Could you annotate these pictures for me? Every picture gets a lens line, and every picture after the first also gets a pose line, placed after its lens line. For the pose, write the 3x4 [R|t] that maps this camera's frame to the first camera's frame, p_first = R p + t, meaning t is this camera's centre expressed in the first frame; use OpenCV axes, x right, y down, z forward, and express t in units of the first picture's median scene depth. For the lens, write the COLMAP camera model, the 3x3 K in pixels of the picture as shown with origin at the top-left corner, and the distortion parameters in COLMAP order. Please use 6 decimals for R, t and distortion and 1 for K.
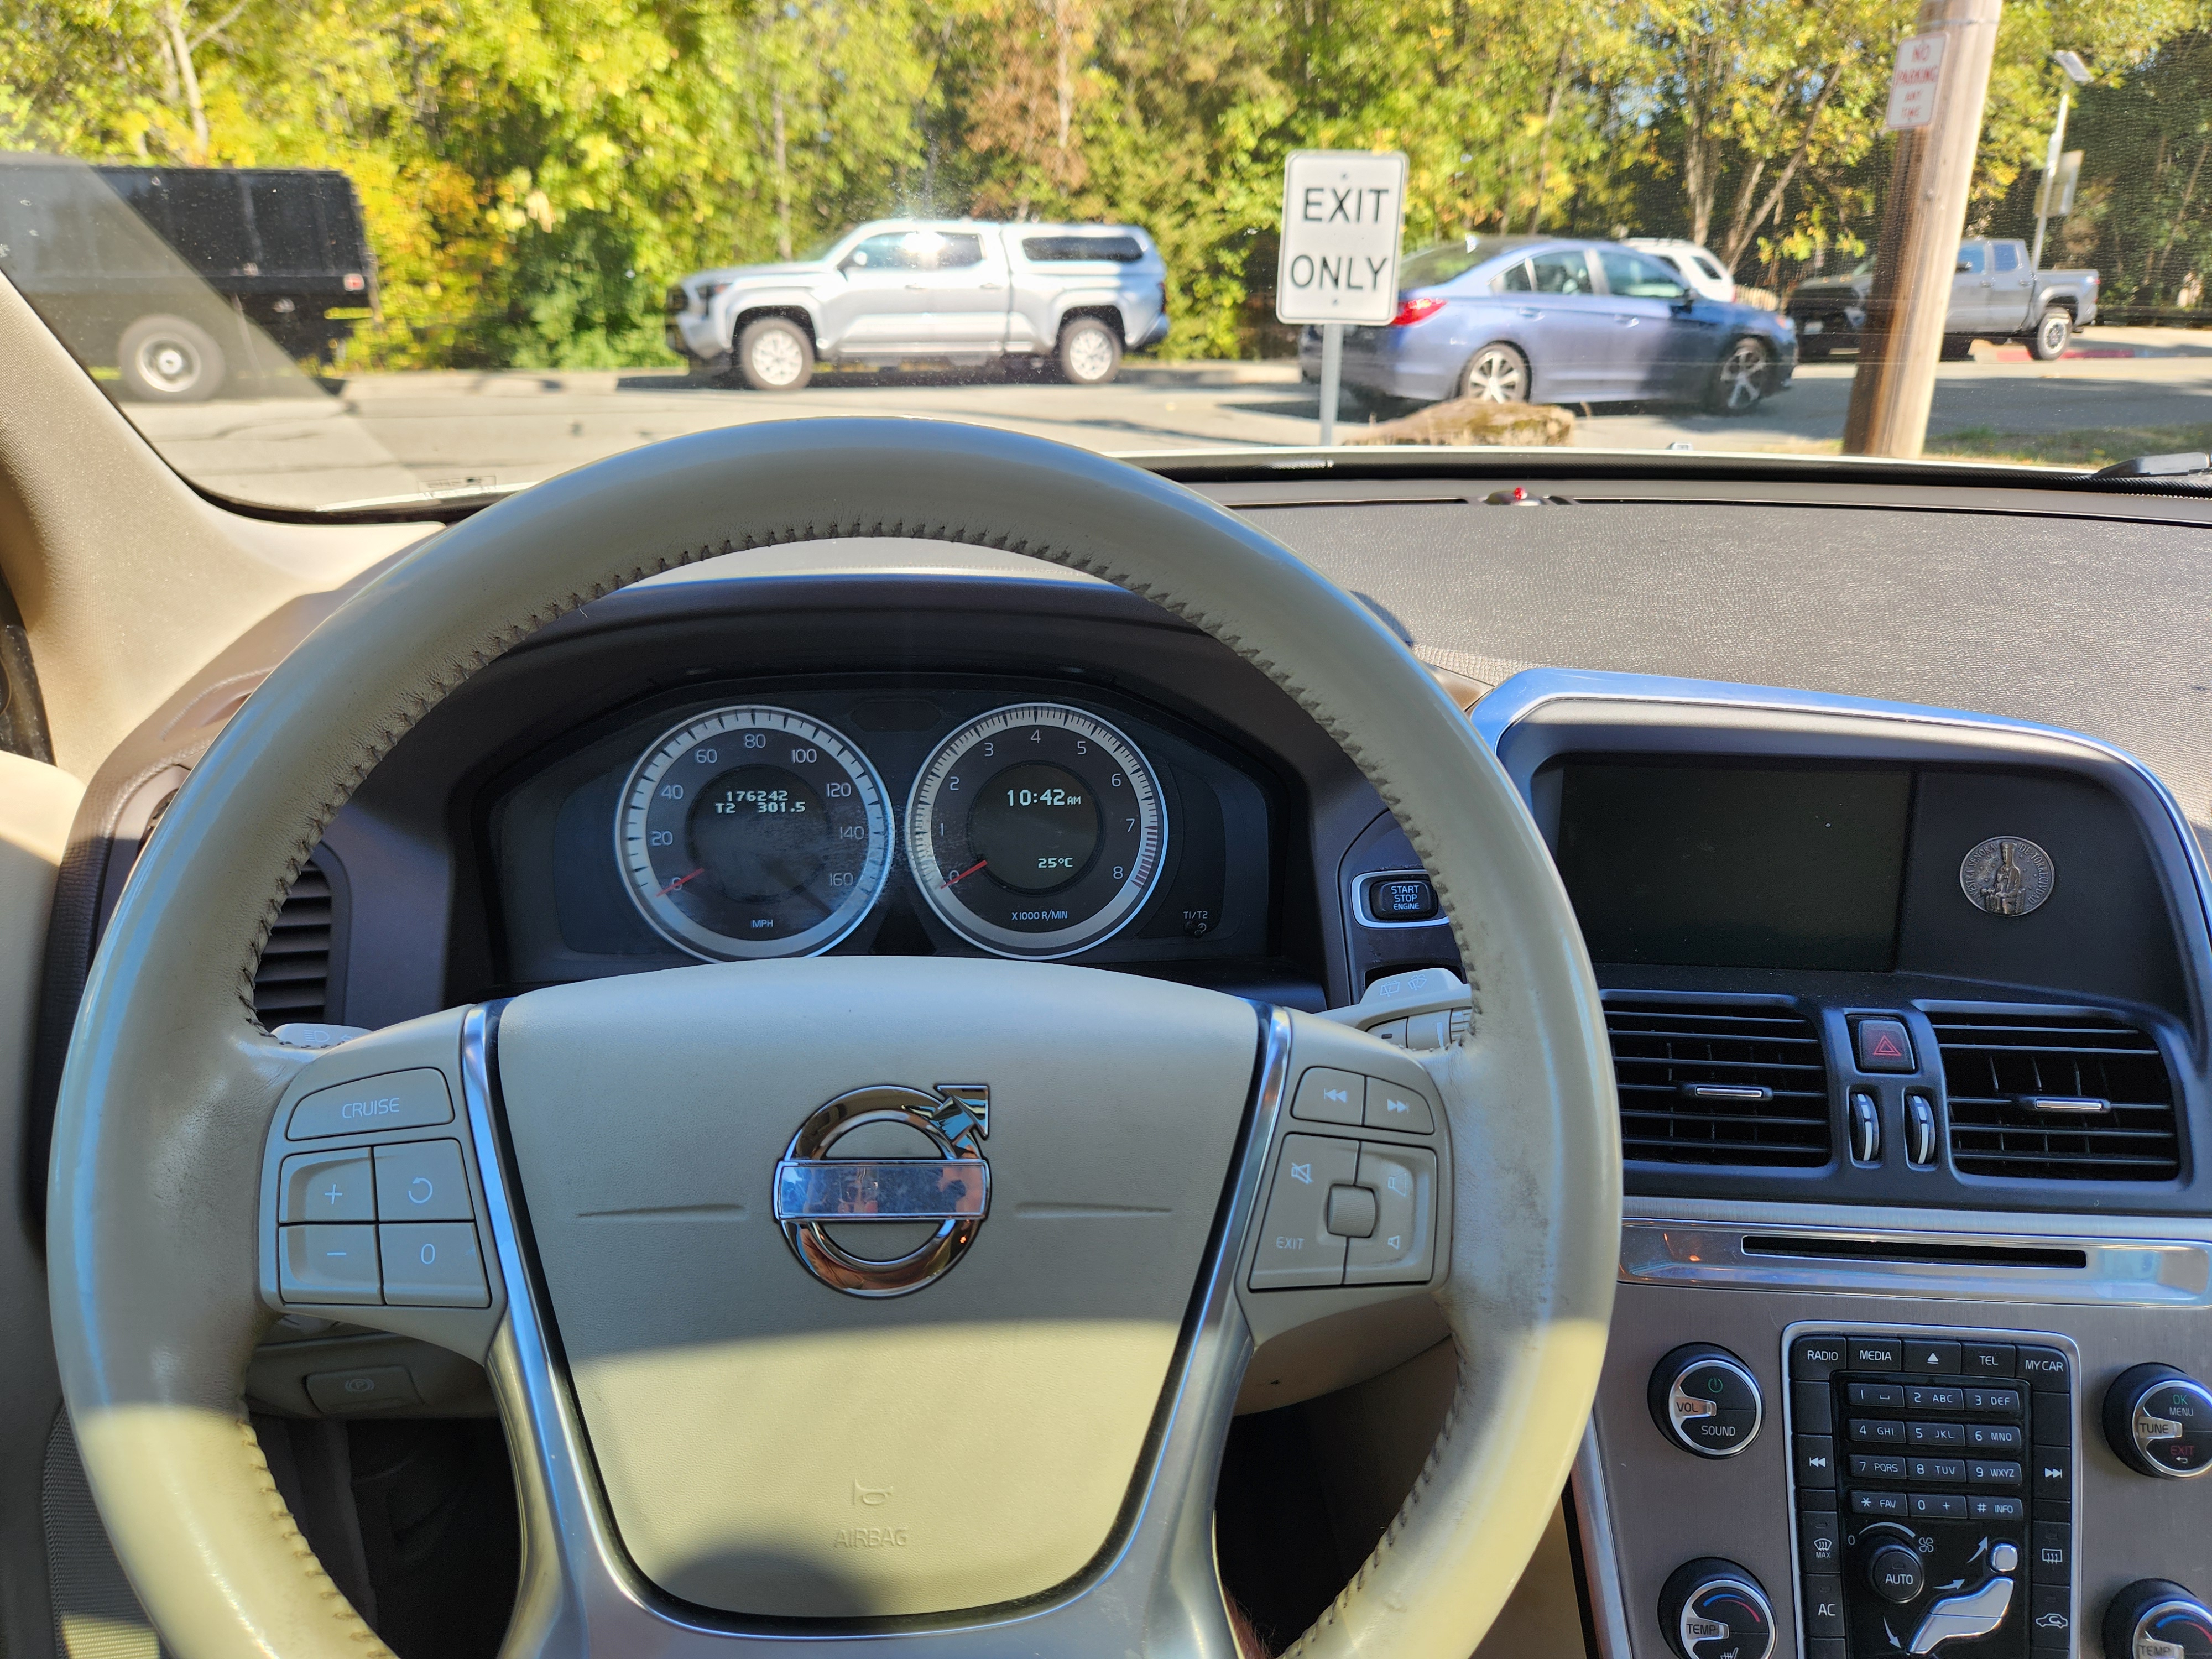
lens RADIAL K [[1489.2, 0, 1153.2], [0, 1489.2, 824.5], [0, 0, 1]] dist [0.054471, -0.054957]
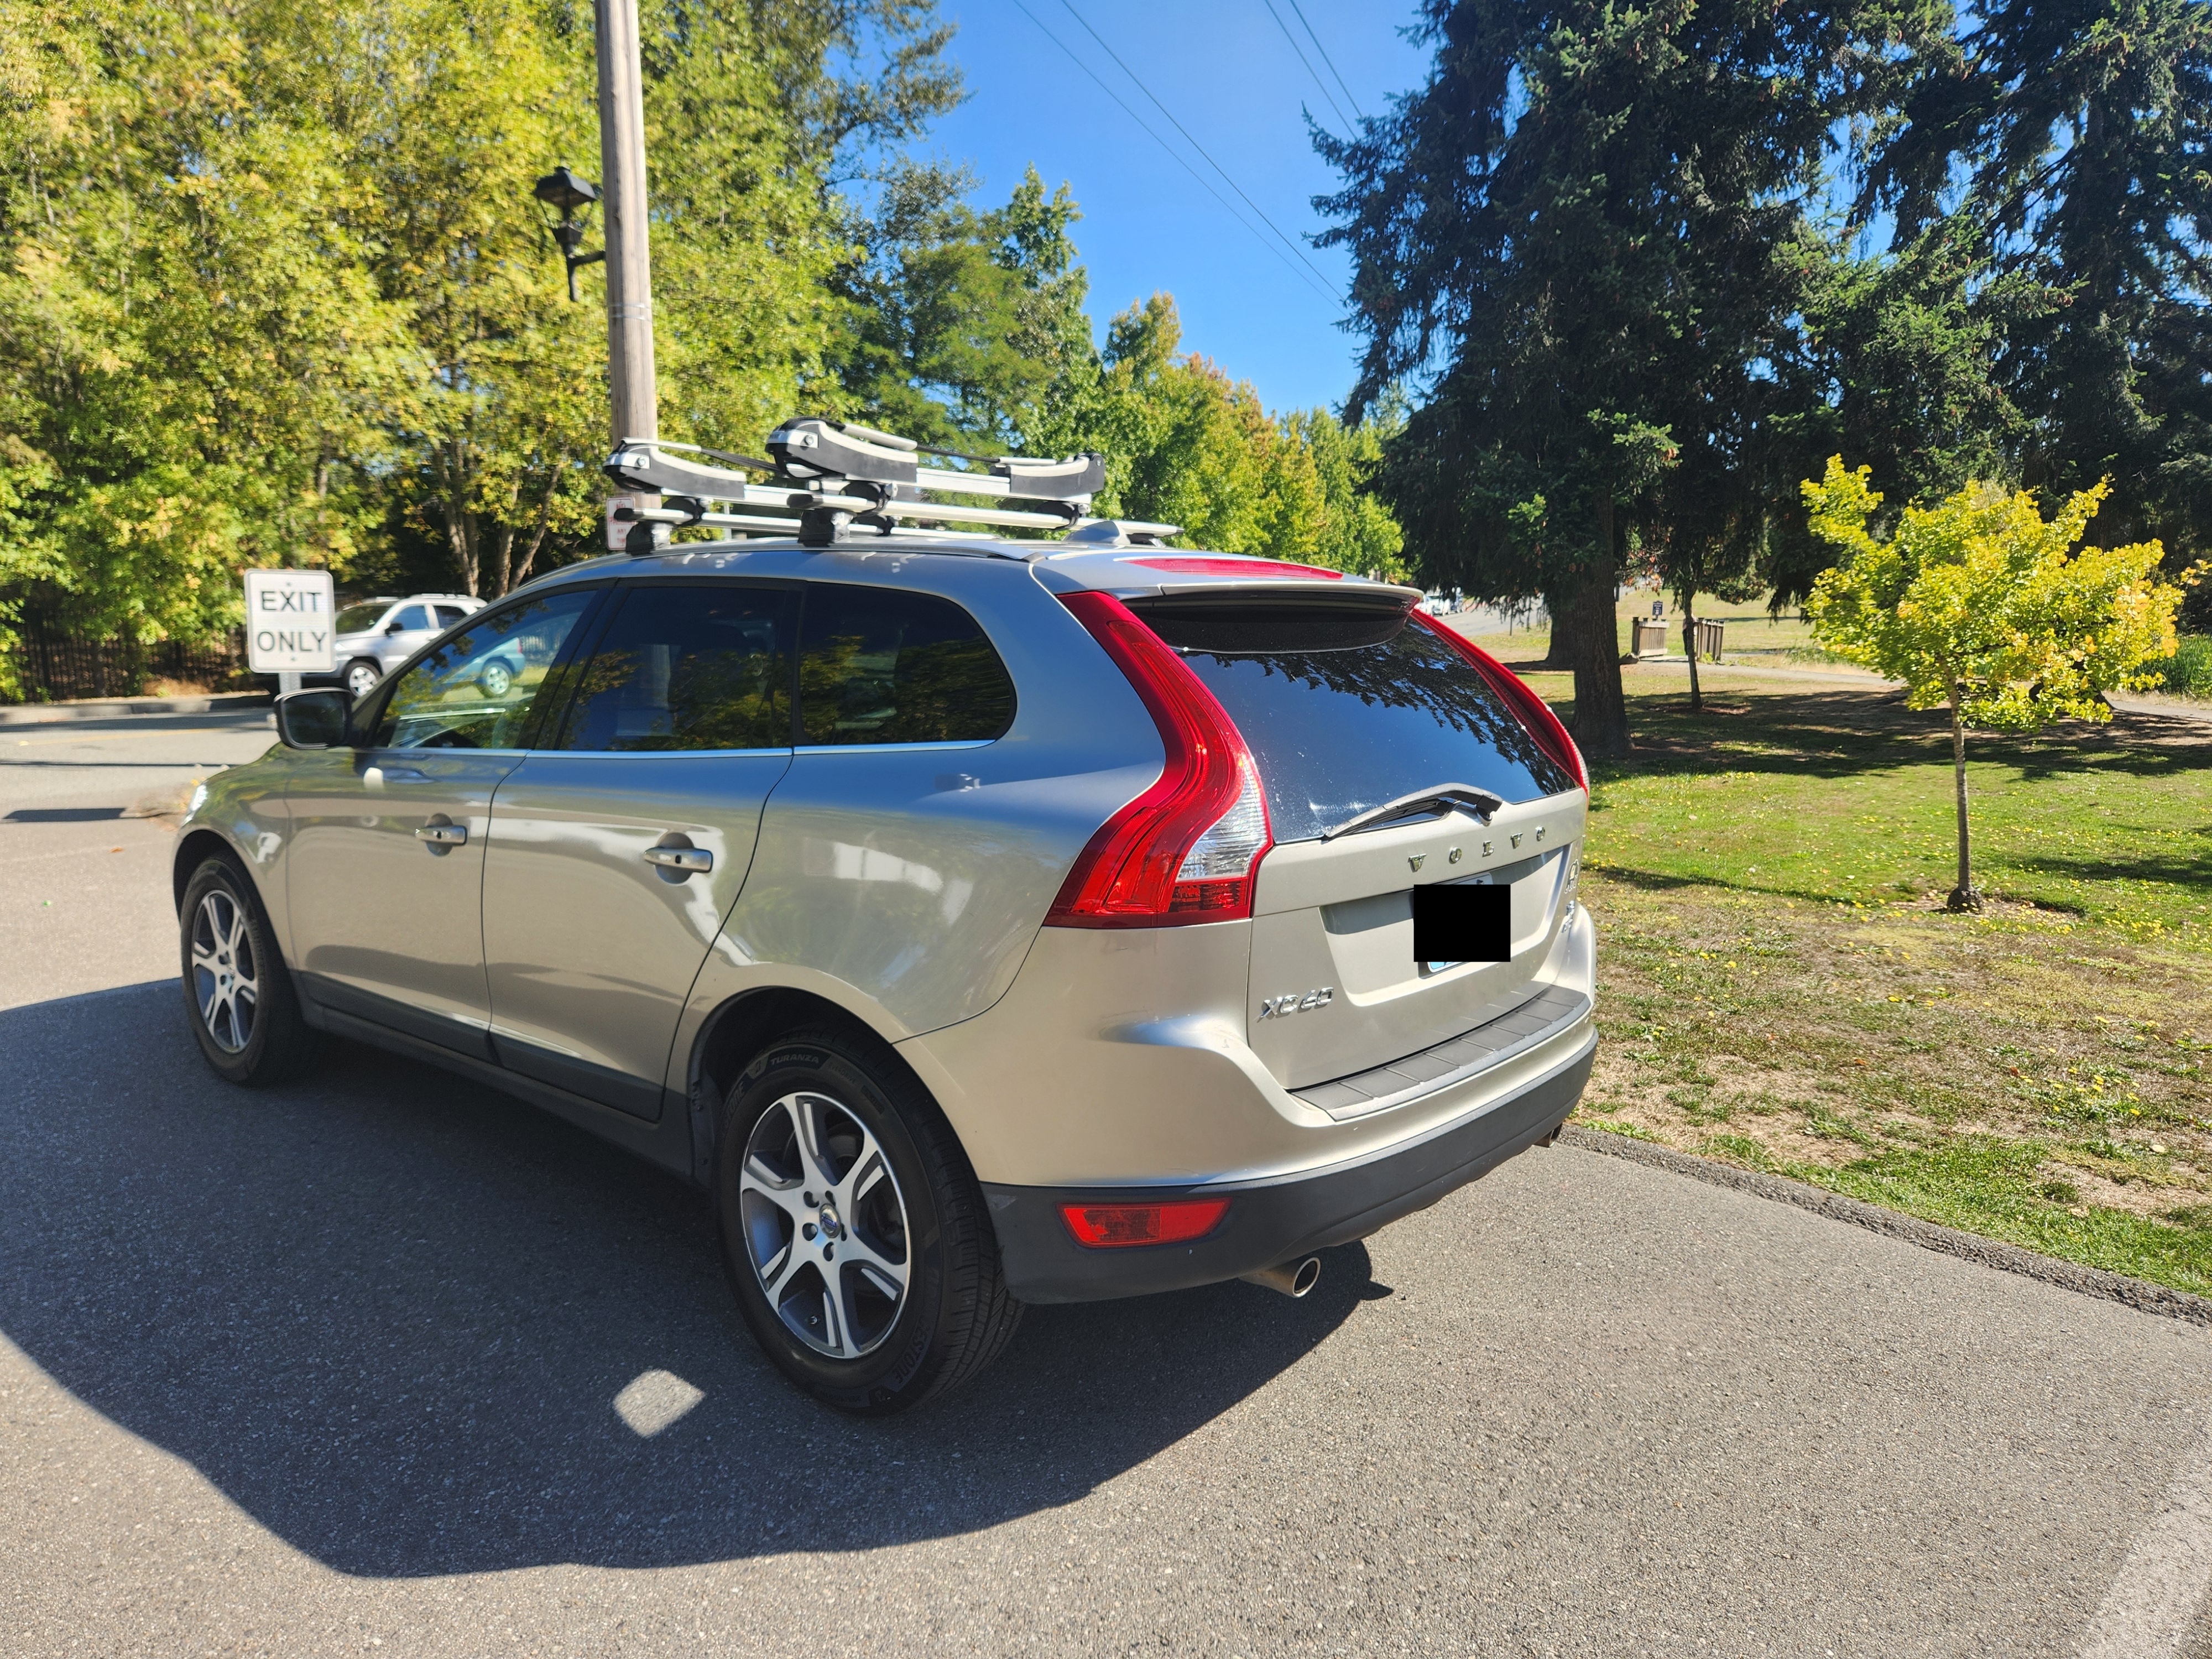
lens RADIAL K [[1457.4, 0, 1106.0], [0, 1457.4, 829.5], [0, 0, 1]] dist [0.058616, -0.038952]
pose [[0.738308, -0.106102, 0.666066, -0.084453], [0.236172, 0.965696, -0.107956, 0.053247], [-0.631763, 0.237011, 0.738039, -0.177587]]
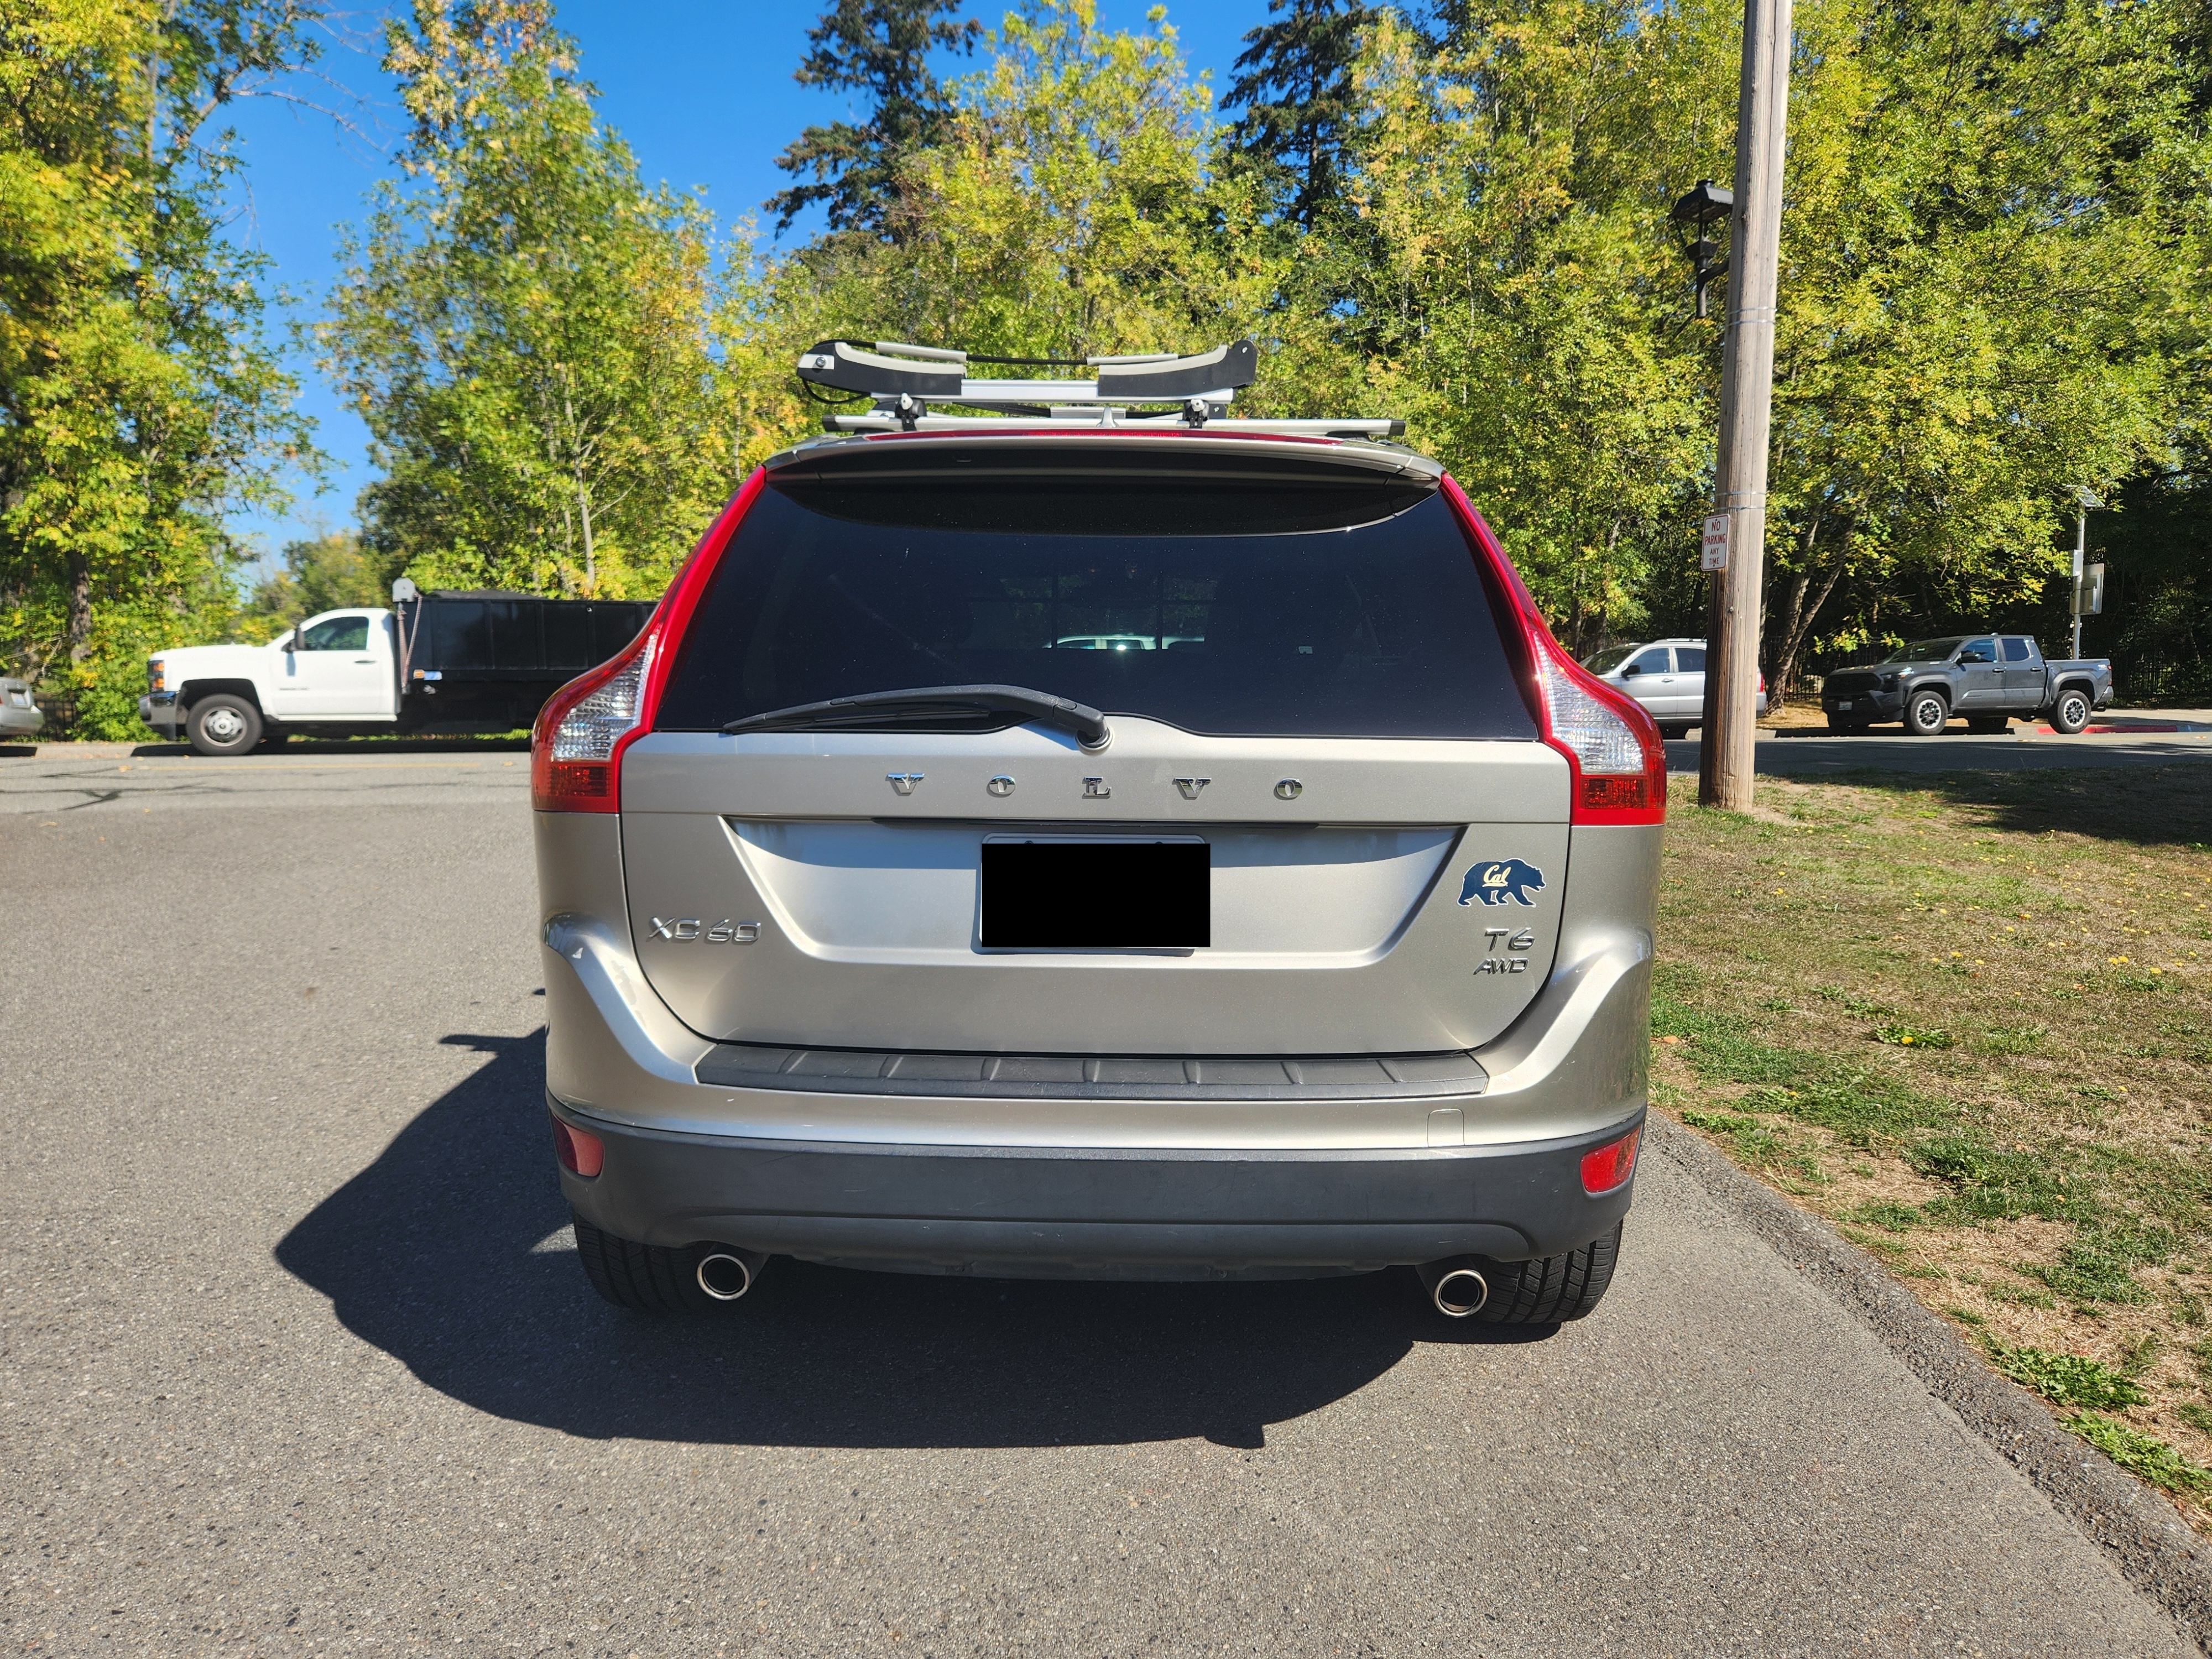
lens RADIAL K [[1489.2, 0, 1153.2], [0, 1489.2, 824.5], [0, 0, 1]] dist [0.054471, -0.054957]
pose [[0.992112, 0.006493, -0.125189, 0.048967], [-0.037185, 0.968952, -0.244436, 0.074518], [0.119715, 0.247163, 0.961550, -0.190910]]
